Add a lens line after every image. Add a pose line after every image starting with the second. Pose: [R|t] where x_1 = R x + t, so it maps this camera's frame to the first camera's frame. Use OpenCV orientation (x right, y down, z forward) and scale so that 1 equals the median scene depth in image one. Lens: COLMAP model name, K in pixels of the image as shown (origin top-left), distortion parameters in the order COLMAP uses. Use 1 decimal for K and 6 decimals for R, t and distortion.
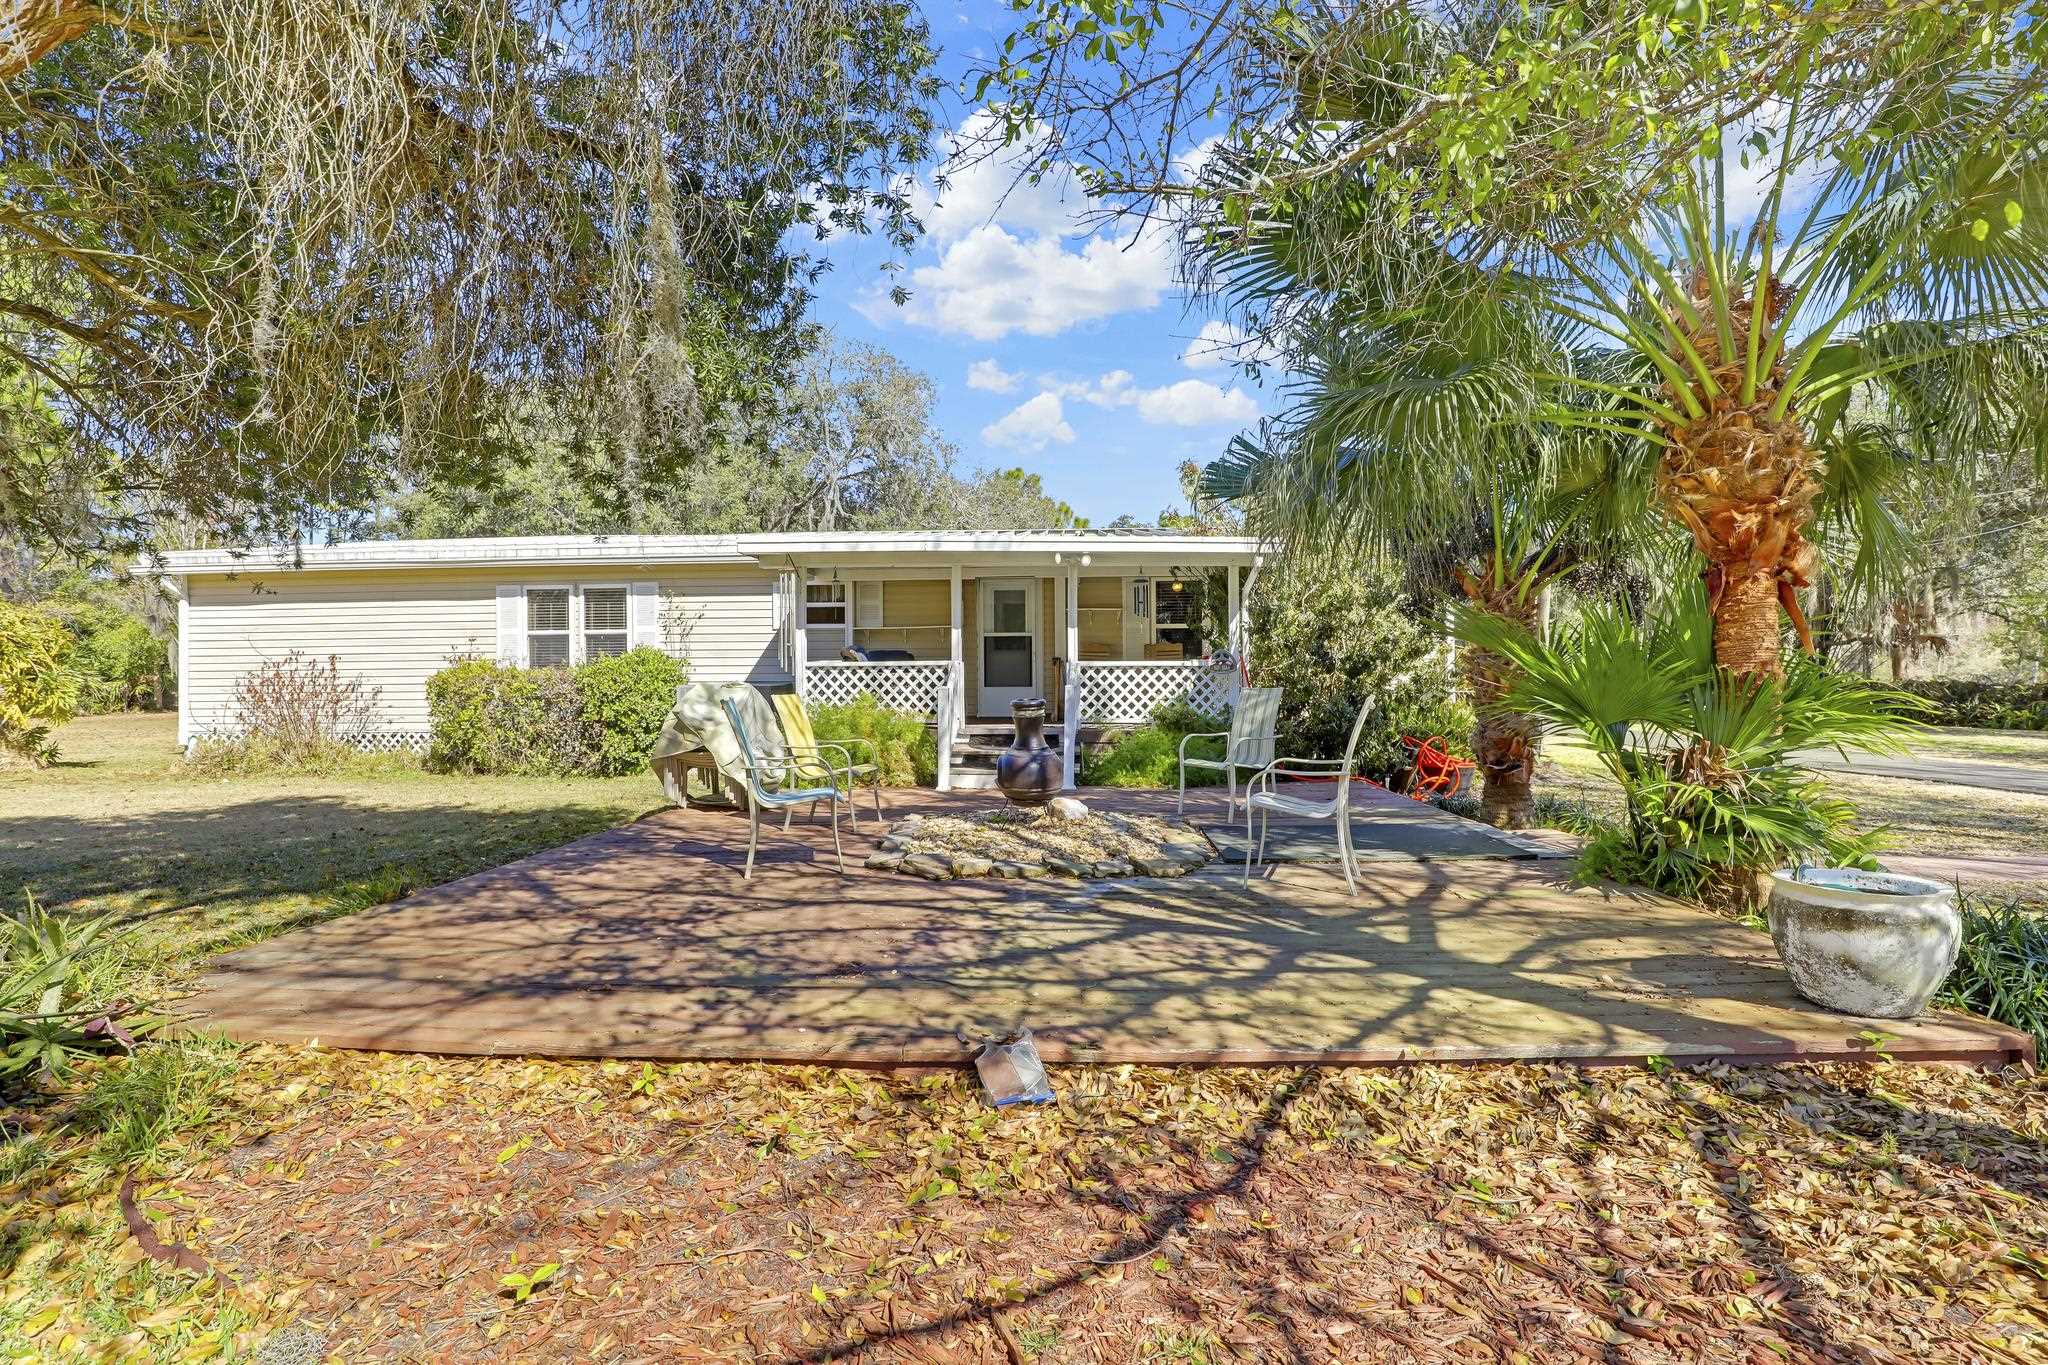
lens RADIAL K [[936.8, 0, 1017.6], [0, 936.8, 681.7], [0, 0, 1]] dist [-0.035572, 0.009759]
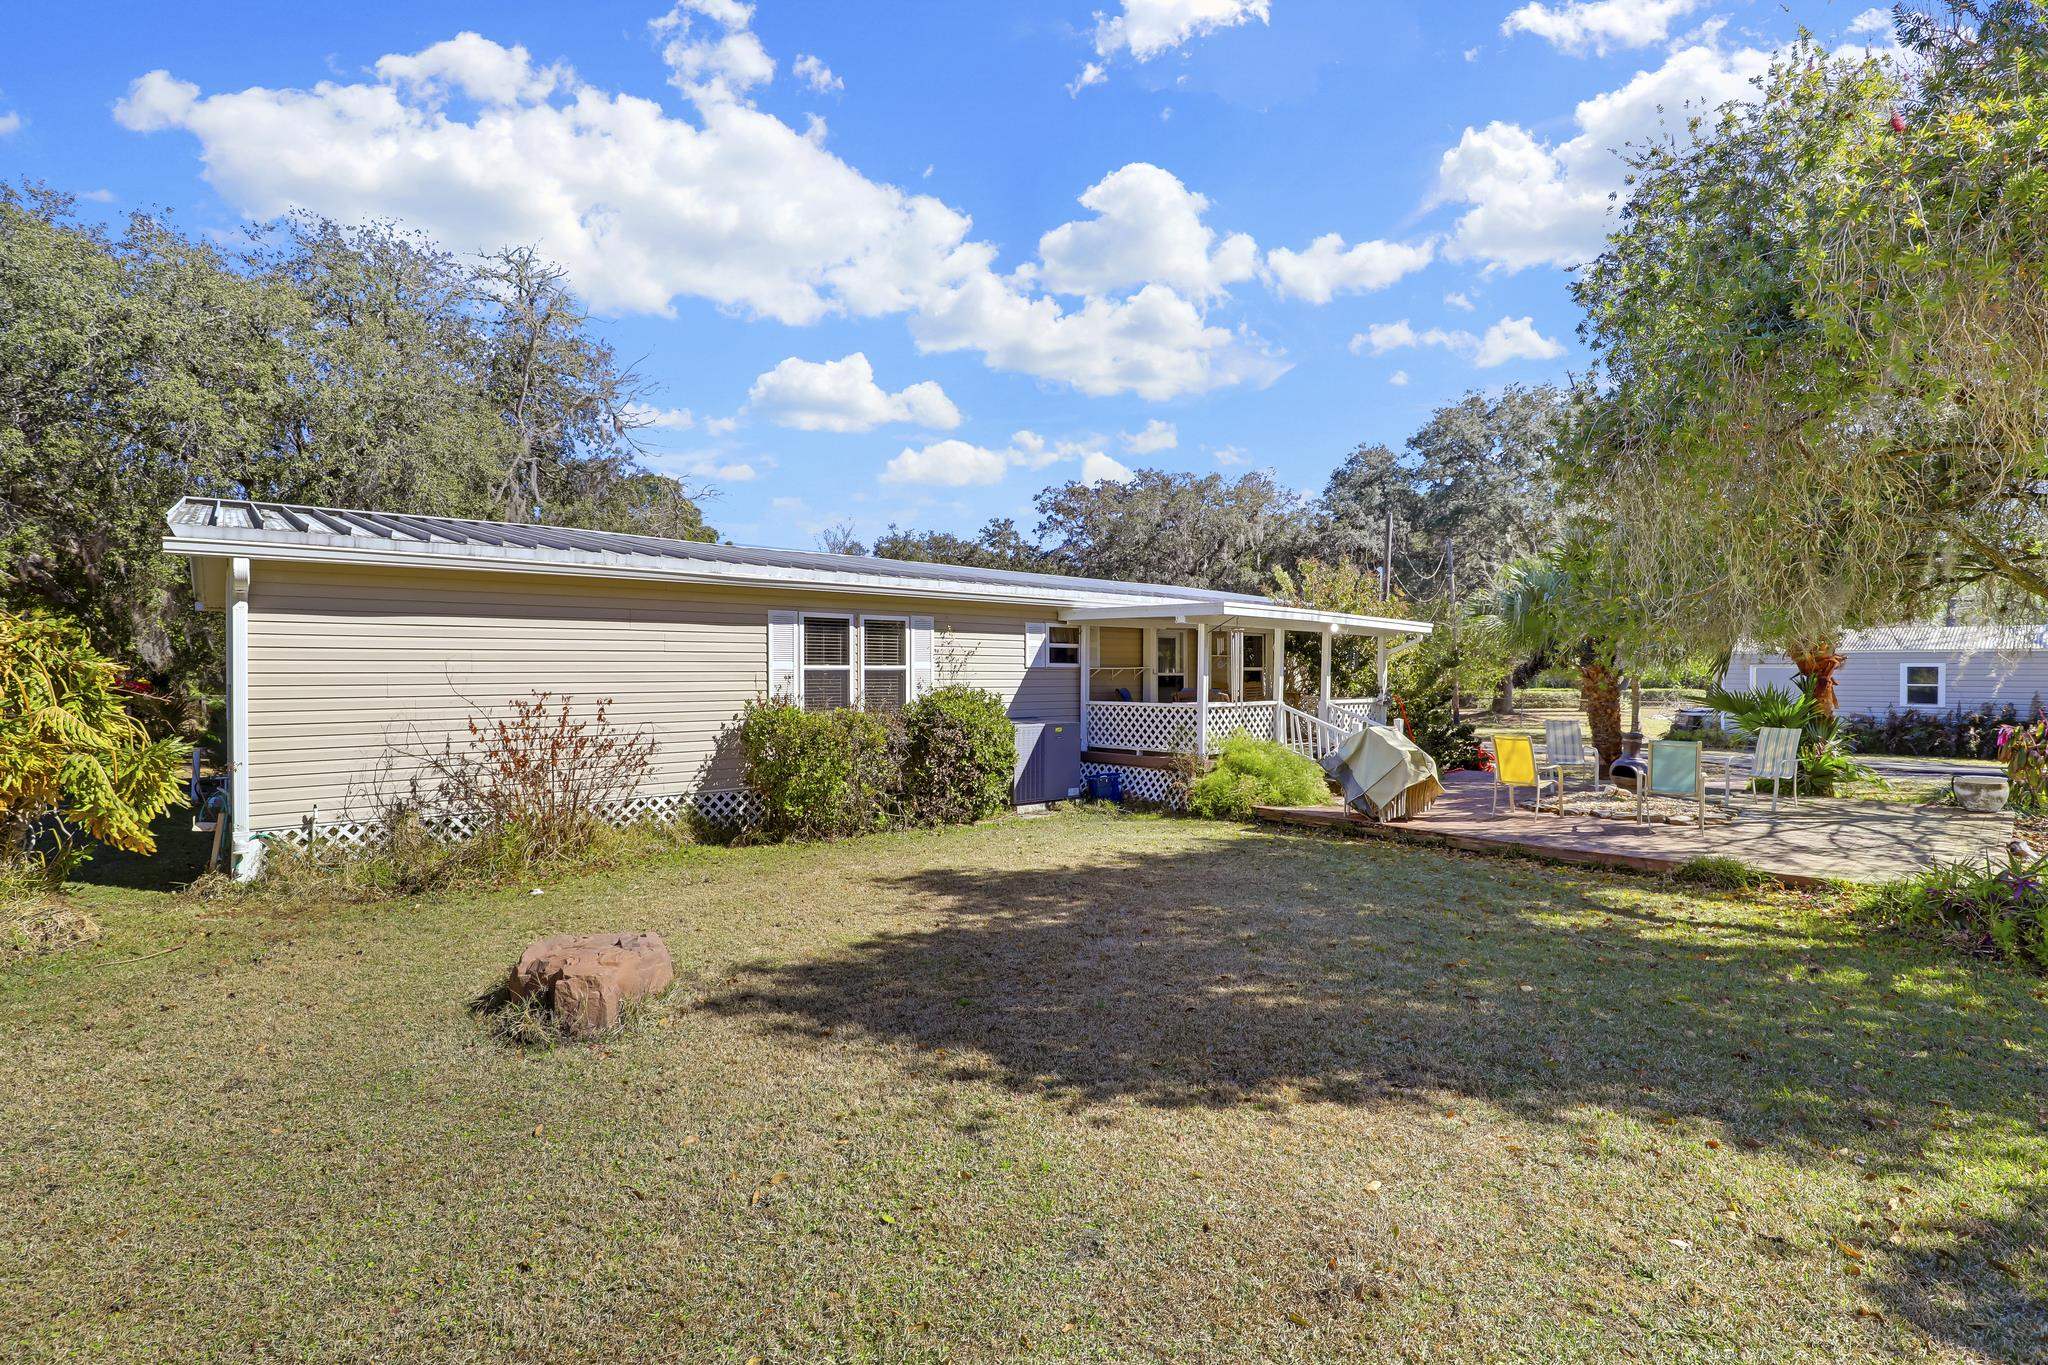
lens RADIAL K [[936.8, 0, 1017.6], [0, 936.8, 681.7], [0, 0, 1]] dist [-0.035572, 0.009759]
pose [[0.688060, 0.001236, 0.725653, -1.080775], [0.002759, 0.999987, -0.004319, -0.041029], [-0.725649, 0.004974, 0.688048, 0.367609]]
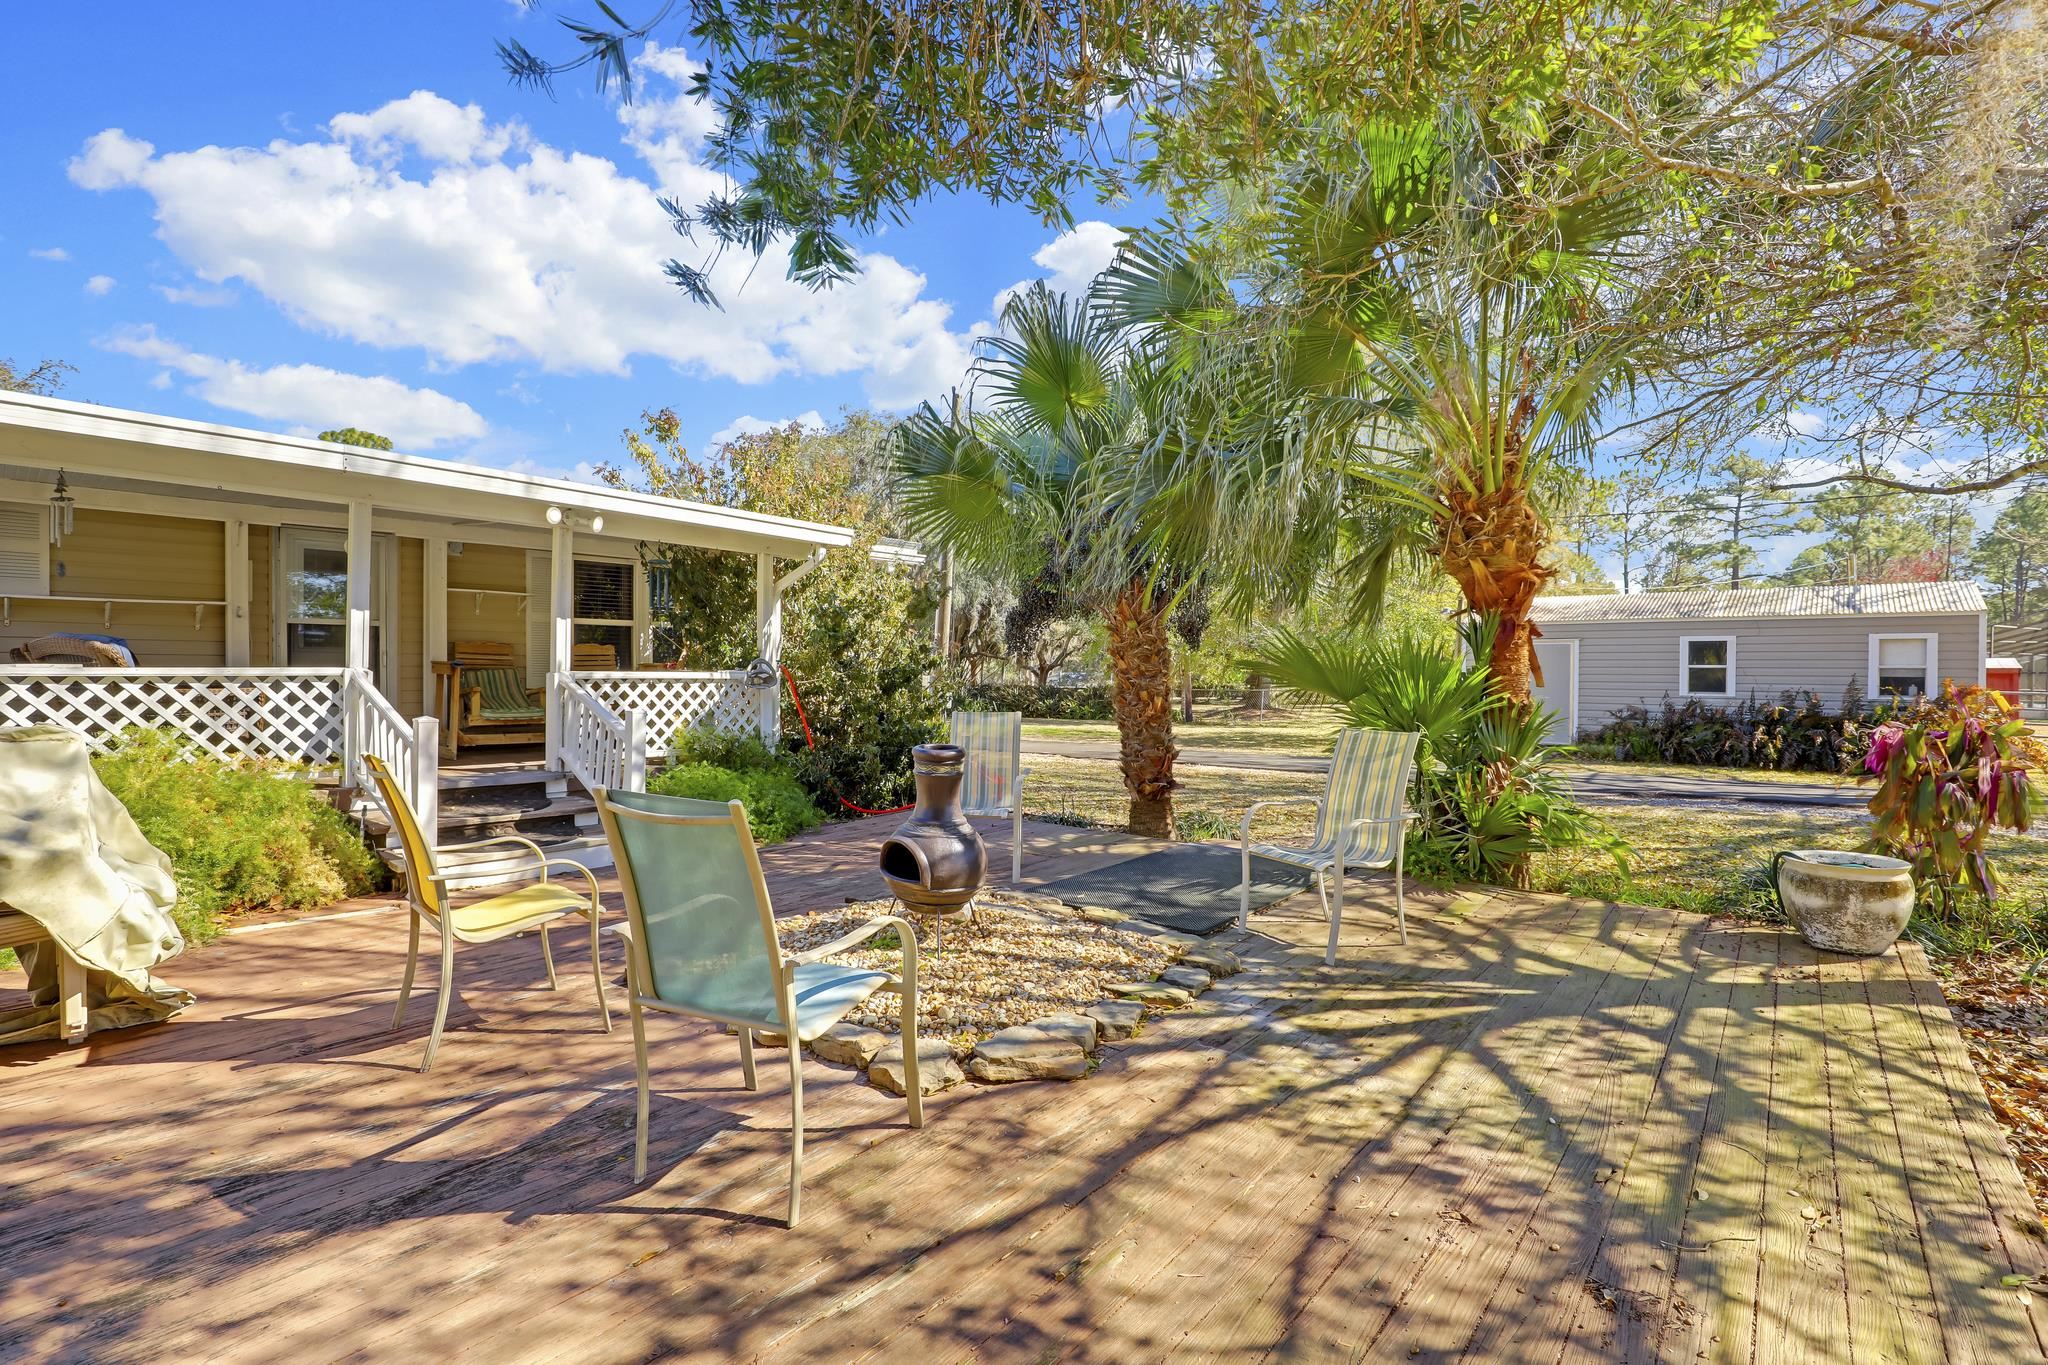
lens RADIAL K [[936.8, 0, 1017.6], [0, 936.8, 681.7], [0, 0, 1]] dist [-0.035572, 0.009759]
pose [[0.580571, 0.002266, 0.814206, -0.294898], [-0.003749, 0.999993, -0.000110, -0.015292], [-0.814201, -0.002988, 0.580576, 0.351636]]
